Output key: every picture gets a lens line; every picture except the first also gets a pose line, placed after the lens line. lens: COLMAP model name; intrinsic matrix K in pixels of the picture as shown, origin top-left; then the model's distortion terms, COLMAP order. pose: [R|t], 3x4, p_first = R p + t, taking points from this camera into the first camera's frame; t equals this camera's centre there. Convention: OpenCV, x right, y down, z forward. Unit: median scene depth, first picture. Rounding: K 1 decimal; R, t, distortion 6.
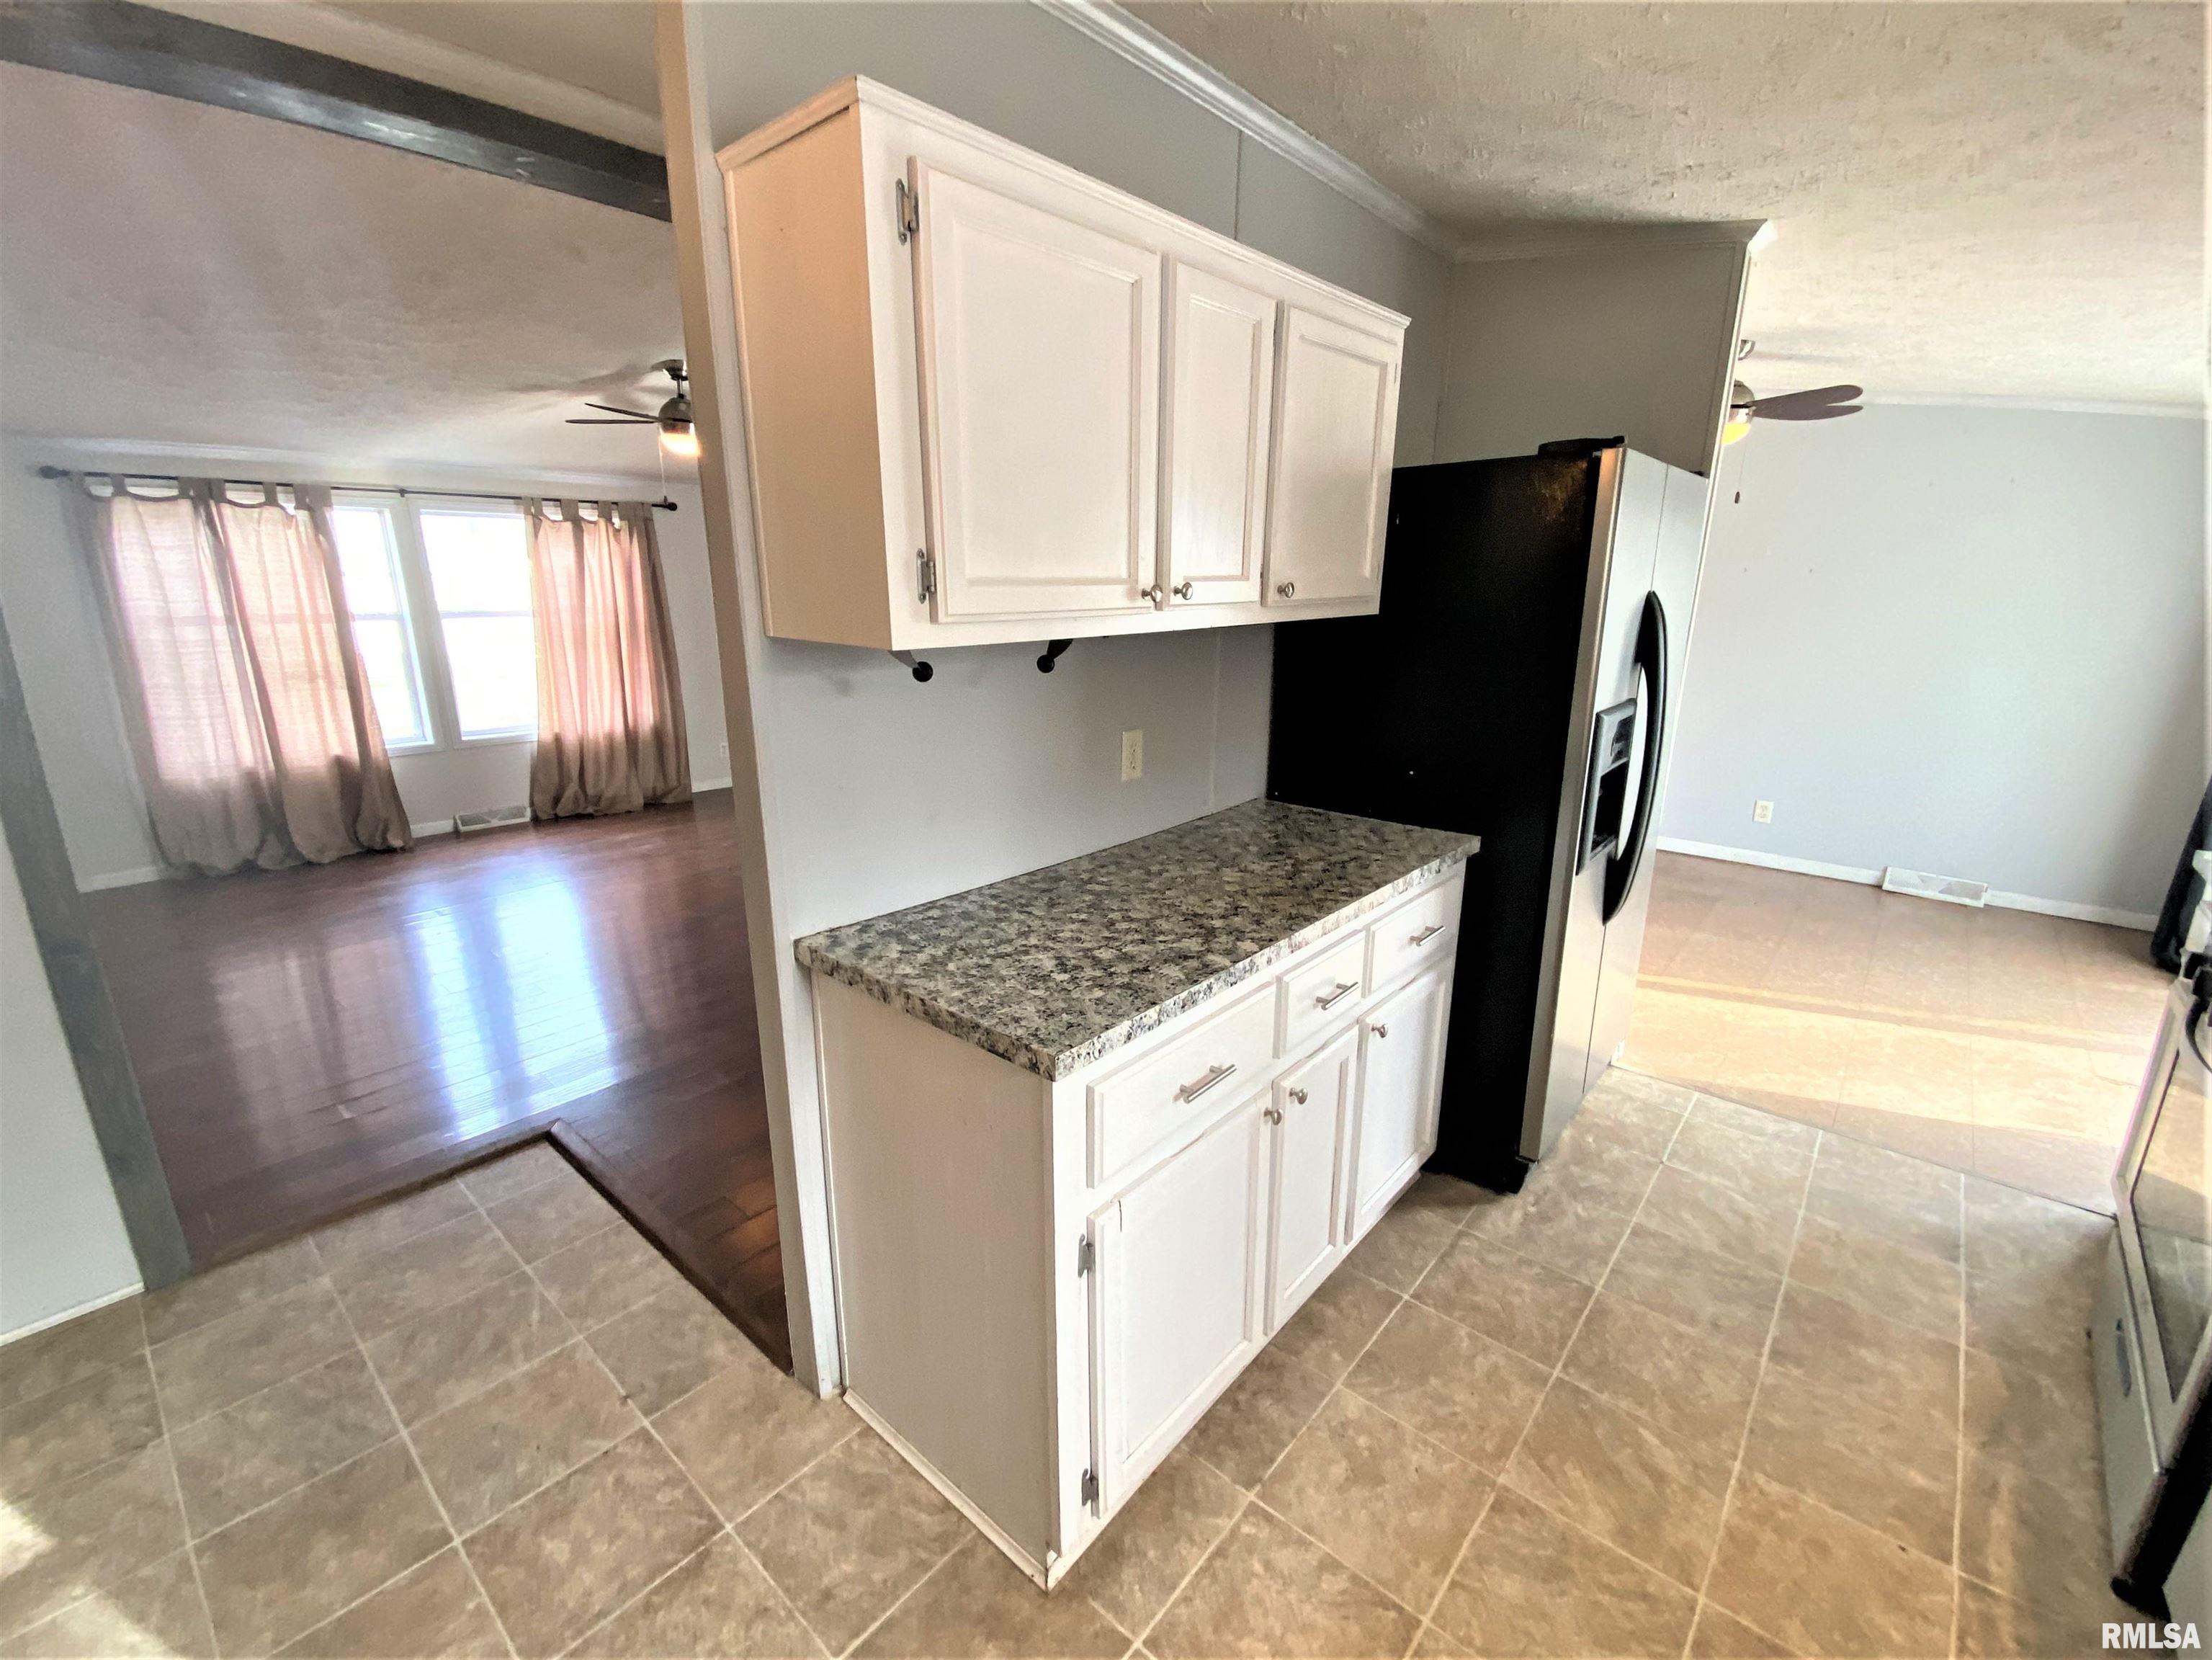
lens RADIAL K [[949.1, 0, 1093.8], [0, 949.1, 837.5], [0, 0, 1]] dist [0.019176, -0.015098]
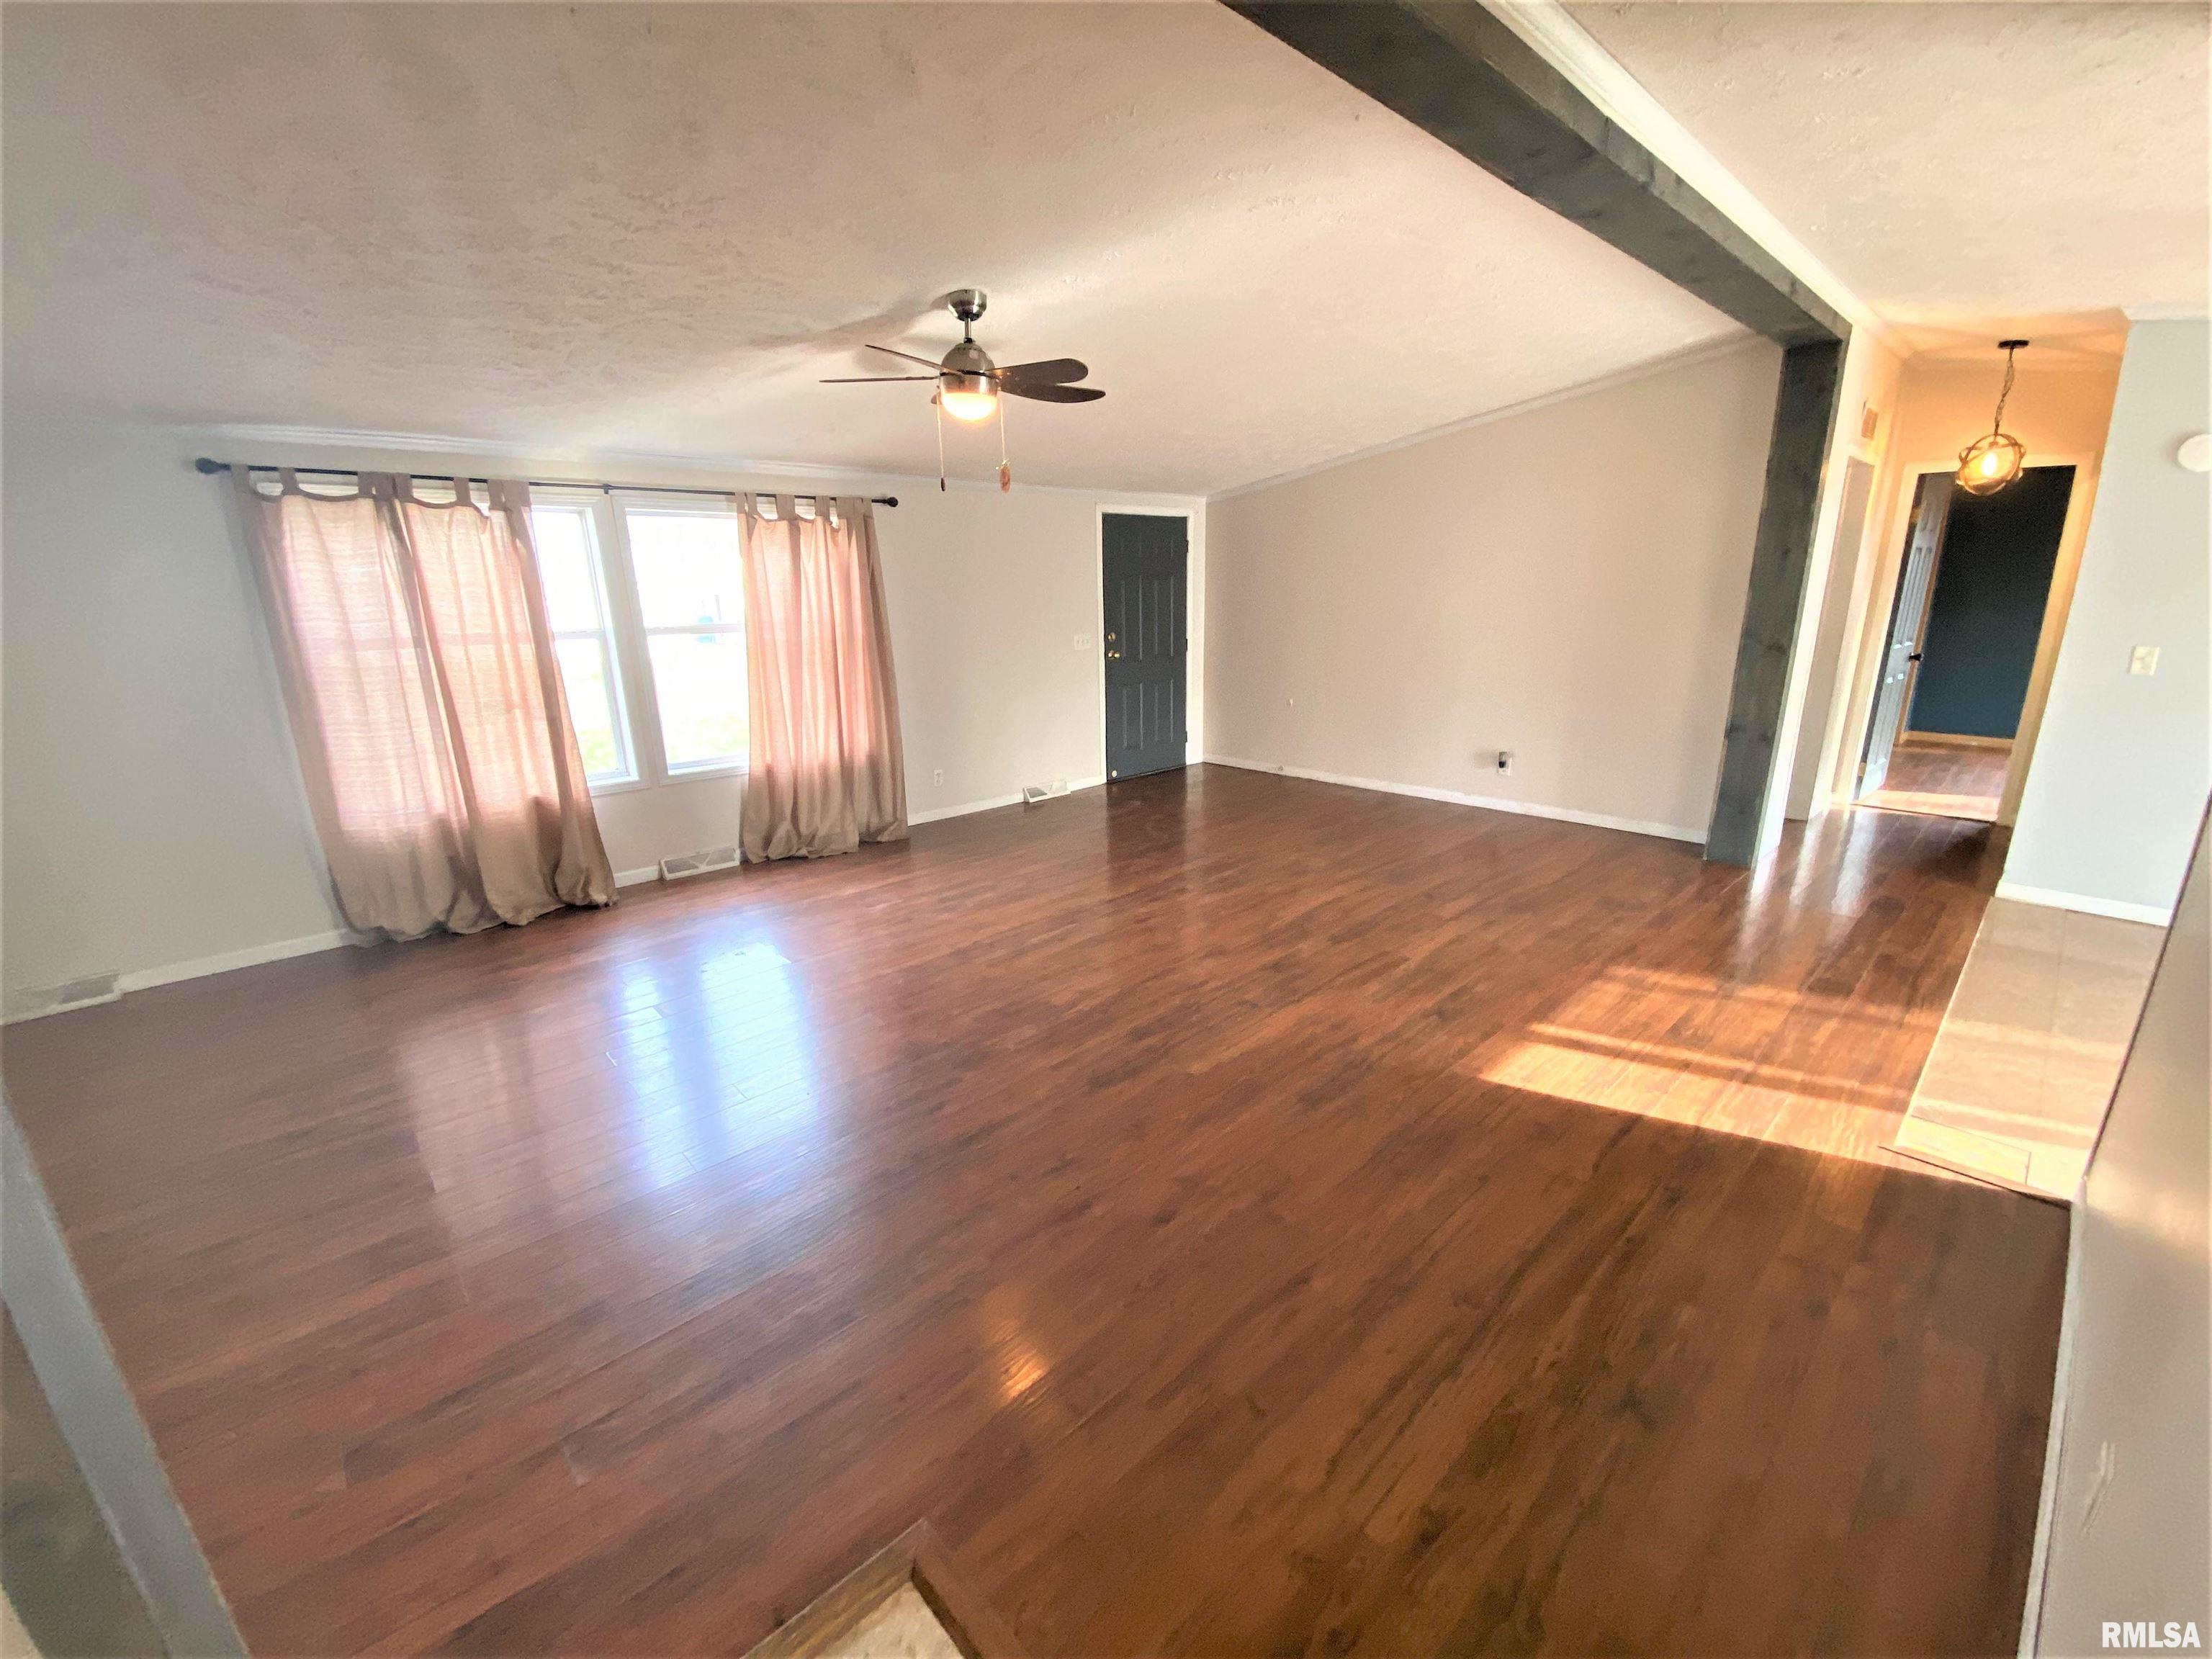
lens RADIAL K [[897.8, 0, 1107.4], [0, 897.8, 836.7], [0, 0, 1]] dist [0.021650, -0.020538]
pose [[0.995390, 0.010563, -0.095331, -0.252805], [-0.009256, 0.999857, 0.014133, -0.083750], [0.095466, -0.013185, 0.995345, 0.299316]]
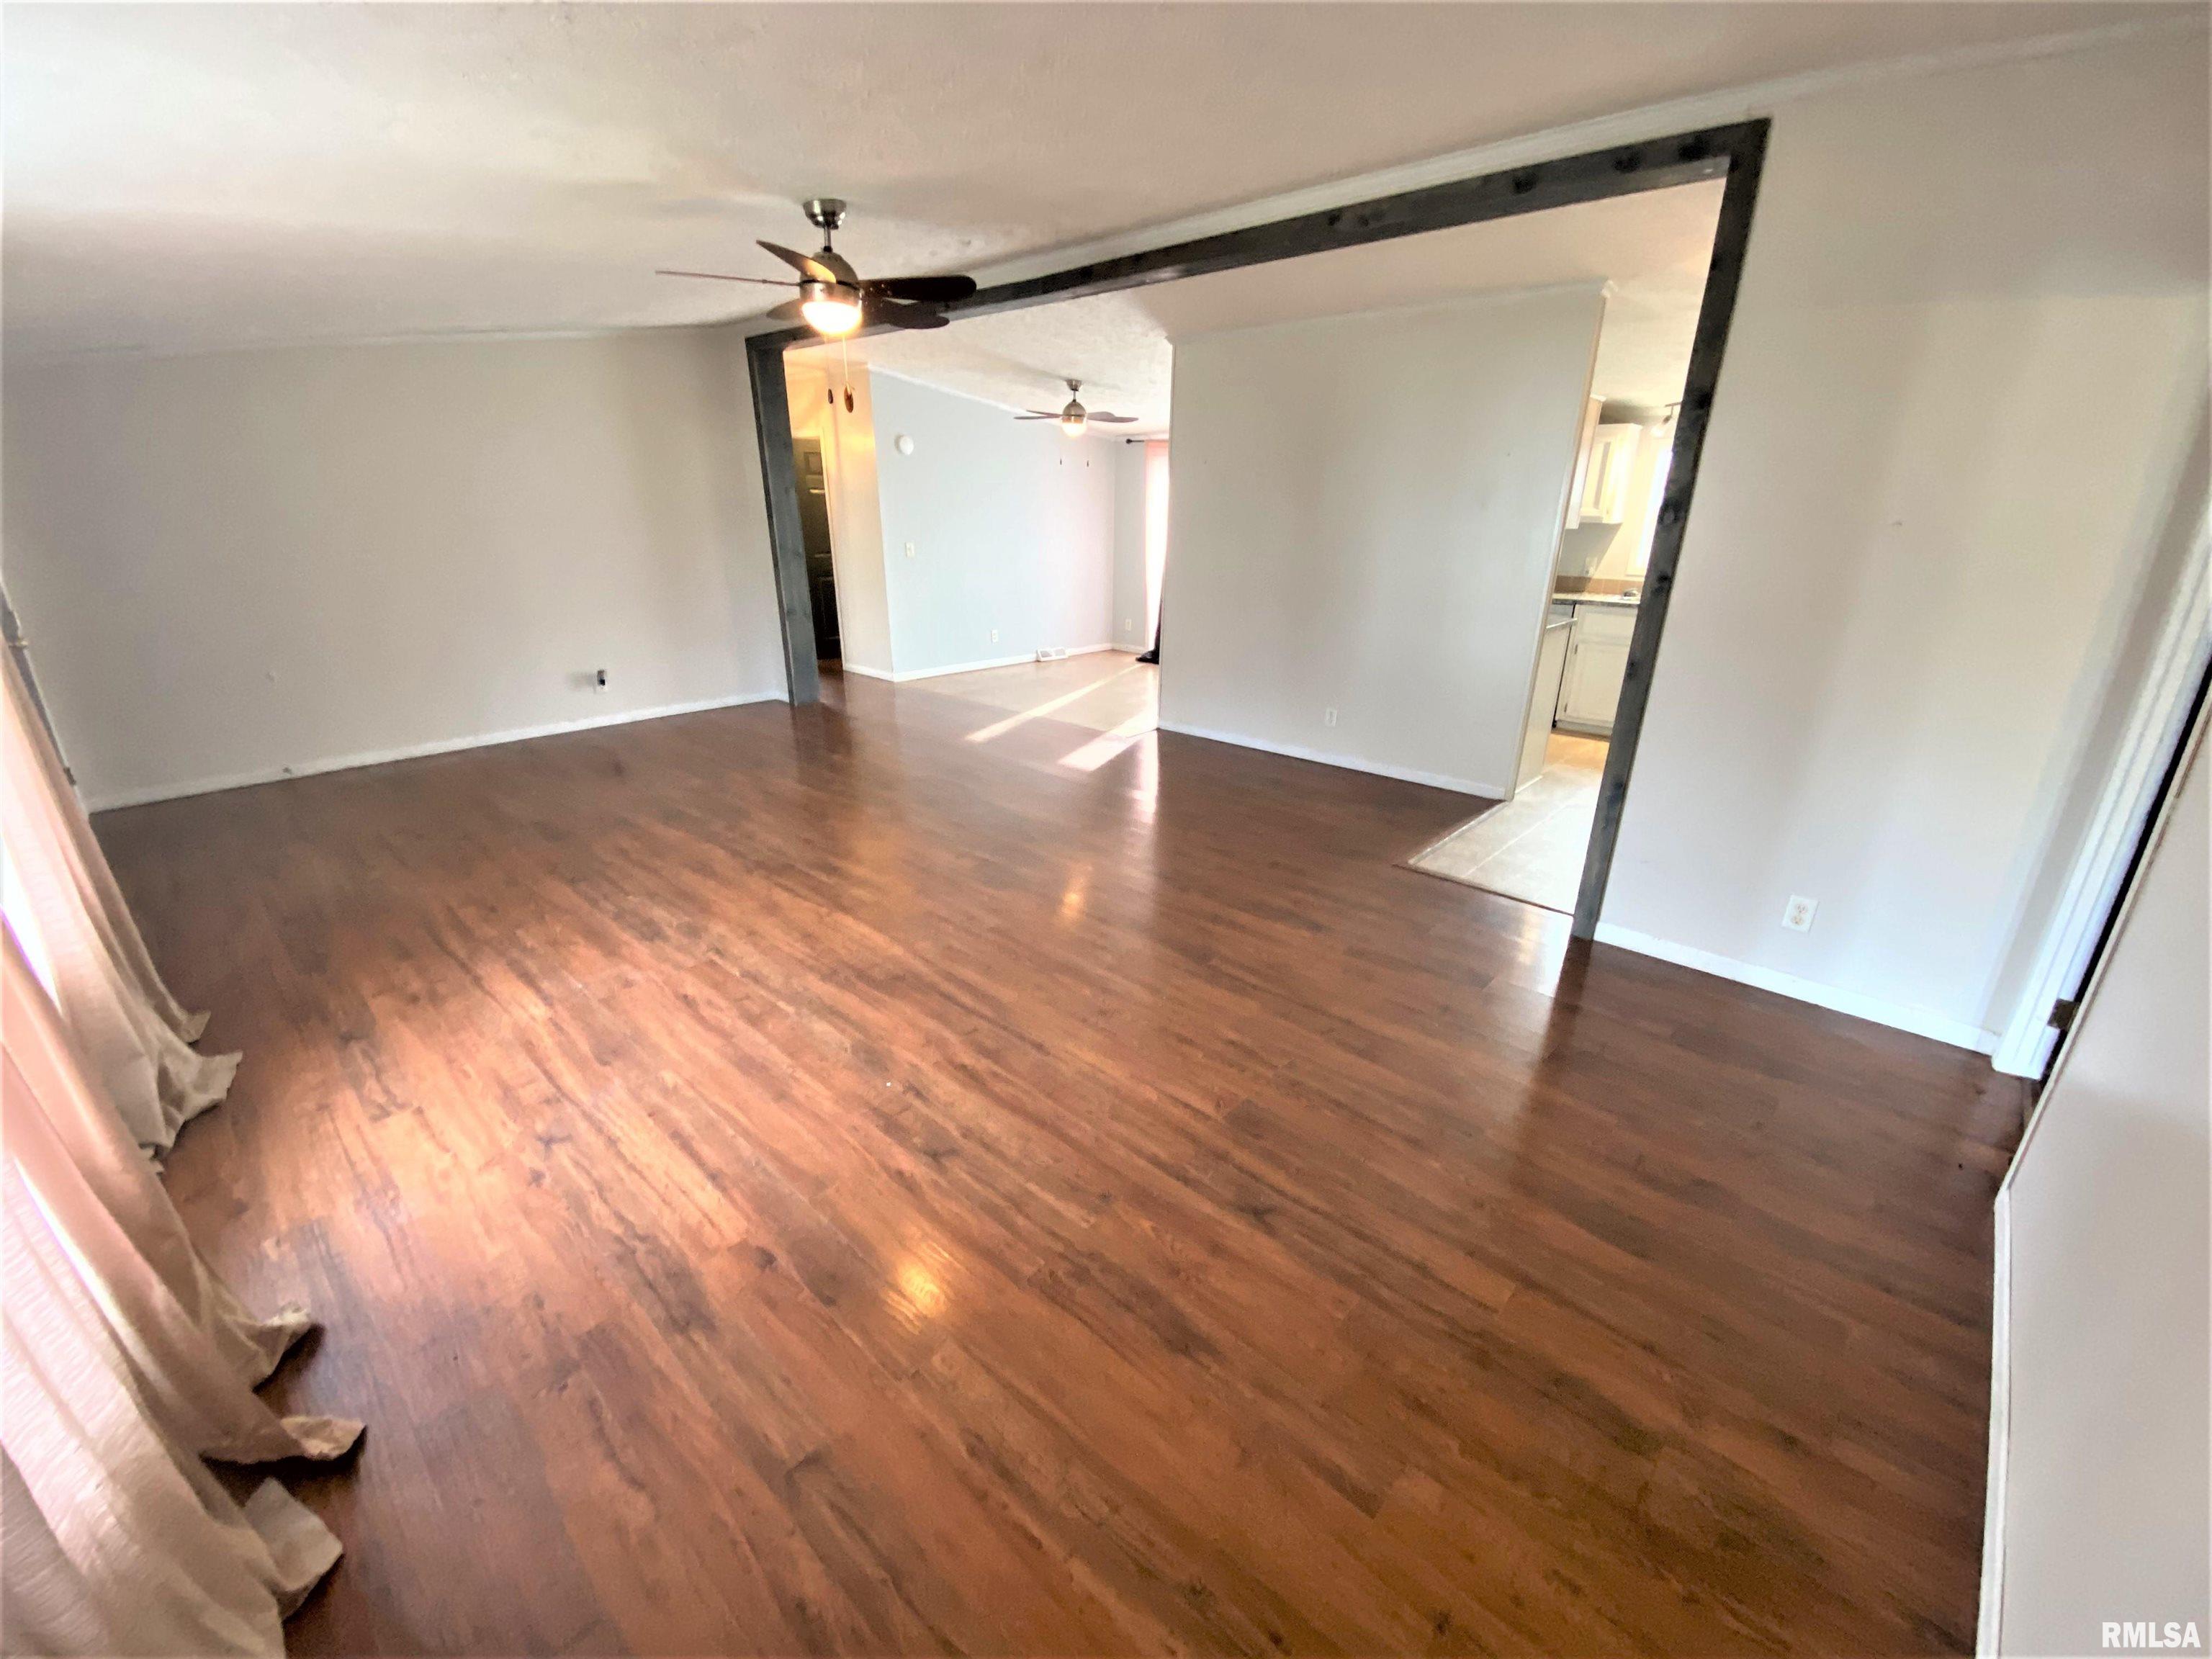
lens RADIAL K [[897.8, 0, 1107.4], [0, 897.8, 836.7], [0, 0, 1]] dist [0.021650, -0.020538]
pose [[0.018046, -0.352662, 0.935577, -1.272536], [0.261083, 0.904926, 0.336072, -0.237241], [-0.965148, 0.238198, 0.108404, 0.859119]]
